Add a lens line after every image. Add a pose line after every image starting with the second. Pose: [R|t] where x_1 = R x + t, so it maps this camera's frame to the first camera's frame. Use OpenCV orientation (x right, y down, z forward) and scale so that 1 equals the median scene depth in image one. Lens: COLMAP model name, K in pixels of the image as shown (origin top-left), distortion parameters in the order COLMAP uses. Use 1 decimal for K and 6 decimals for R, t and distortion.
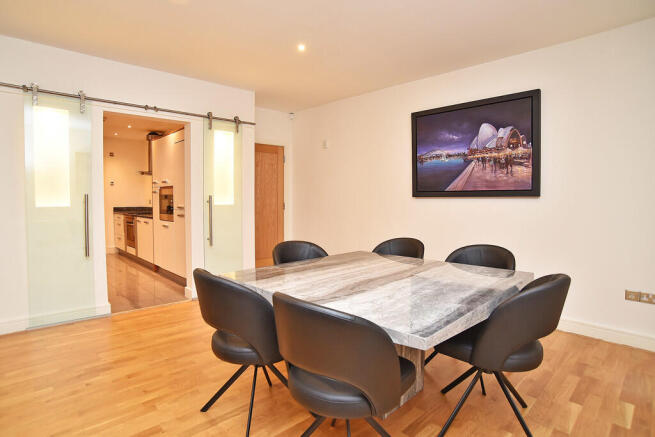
lens RADIAL K [[341.6, 0, 329.6], [0, 341.6, 221.0], [0, 0, 1]] dist [-0.053081, 0.000190]
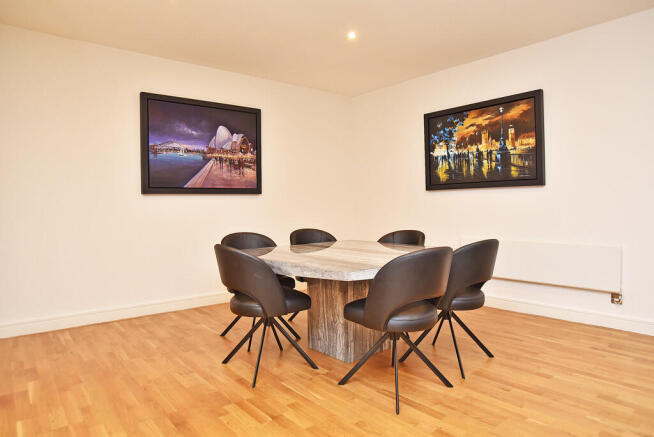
lens RADIAL K [[437.9, 0, 327.0], [0, 437.9, 215.9], [0, 0, 1]] dist [-0.004435, -0.000726]
pose [[0.096441, -0.032350, 0.994813, -0.885354], [0.075543, 0.996827, 0.025092, -0.011865], [-0.992468, 0.072731, 0.098579, 0.530822]]
